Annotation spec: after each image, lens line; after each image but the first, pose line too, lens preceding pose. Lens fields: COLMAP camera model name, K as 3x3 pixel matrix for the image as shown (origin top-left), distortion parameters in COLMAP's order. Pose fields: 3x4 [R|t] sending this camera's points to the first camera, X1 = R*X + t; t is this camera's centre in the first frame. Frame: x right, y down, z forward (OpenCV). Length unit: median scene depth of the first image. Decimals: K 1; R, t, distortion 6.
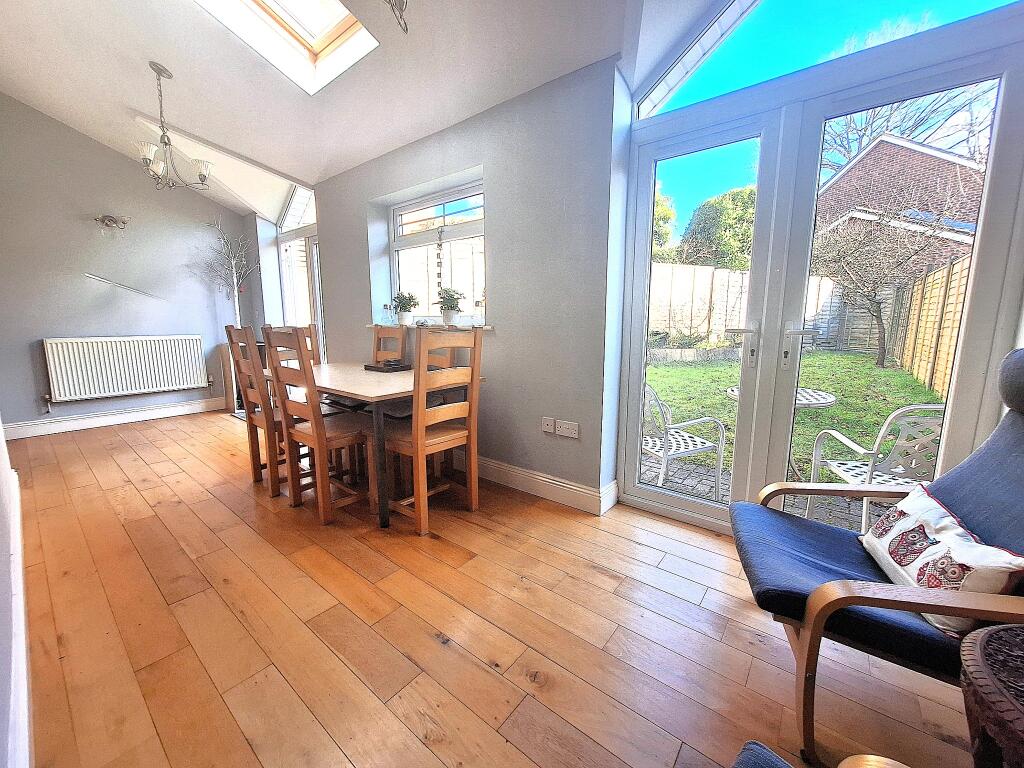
lens RADIAL K [[401.5, 0, 512.0], [0, 401.5, 384.0], [0, 0, 1]] dist [0.000003, -0.000039]
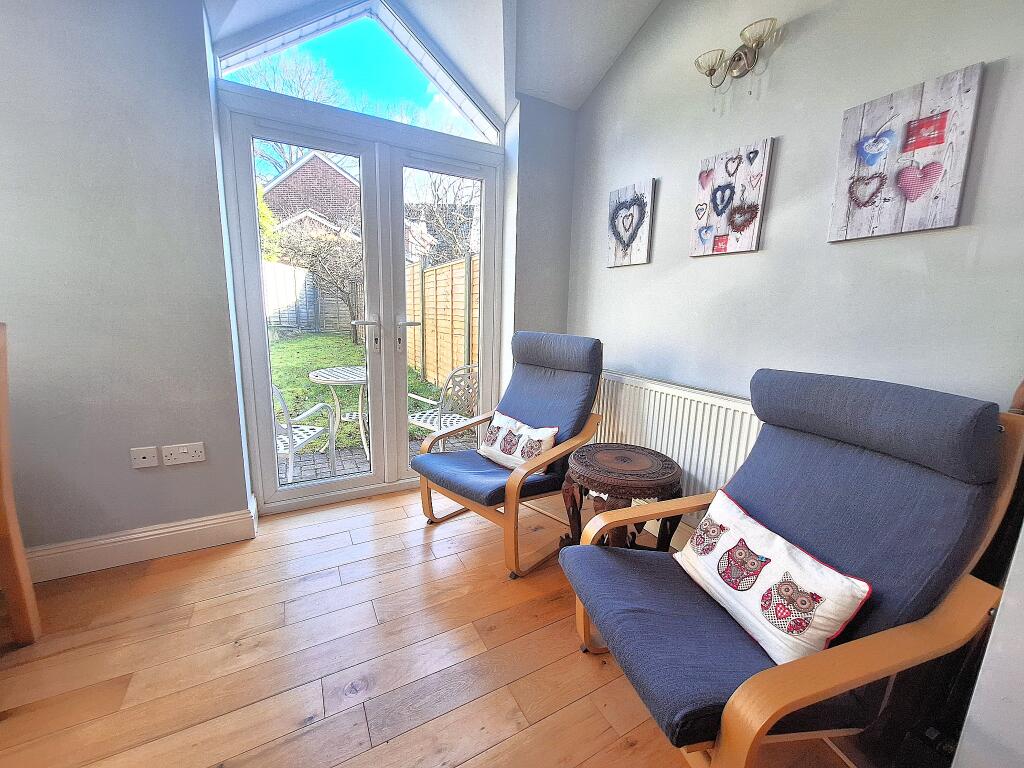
lens RADIAL K [[409.7, 0, 512.0], [0, 409.7, 384.0], [0, 0, 1]] dist [-0.001238, 0.000047]
pose [[0.383100, -0.153396, 0.910881, -0.351720], [0.118131, 0.986154, 0.116388, -0.040366], [-0.916122, 0.063015, 0.395916, 0.126460]]
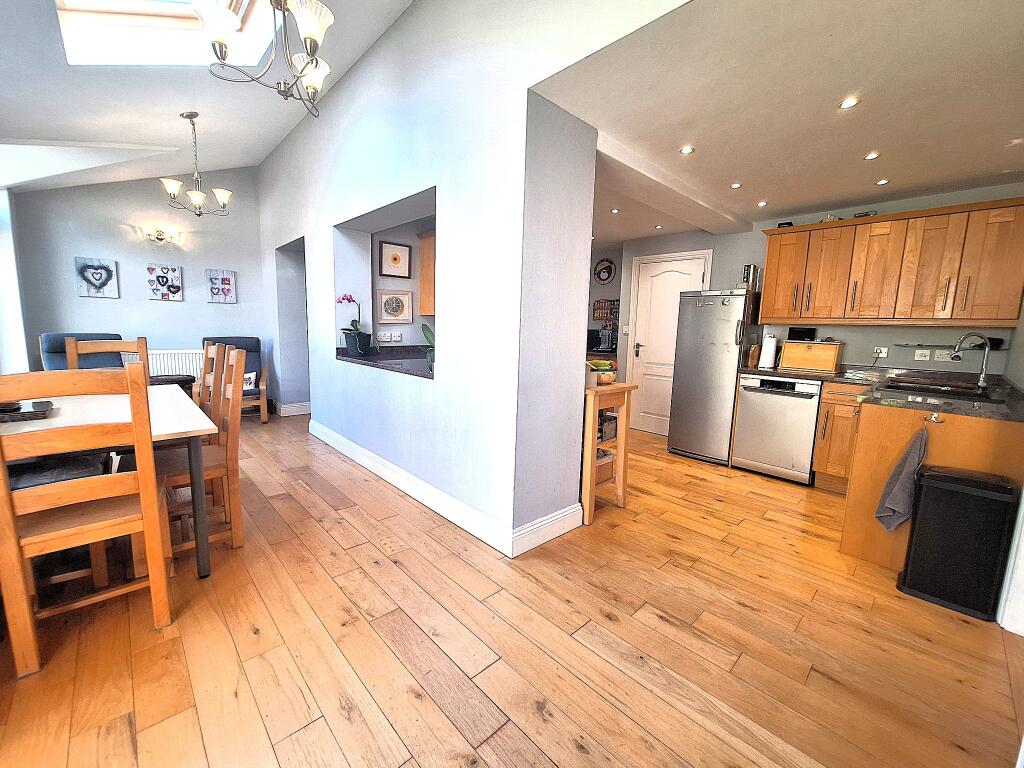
lens RADIAL K [[409.7, 0, 512.0], [0, 409.7, 384.0], [0, 0, 1]] dist [-0.001238, 0.000047]
pose [[-0.991095, -0.045094, 0.125285, -1.116153], [-0.007140, 0.957552, 0.288172, -0.241820], [-0.132962, 0.284712, -0.949347, 1.308603]]
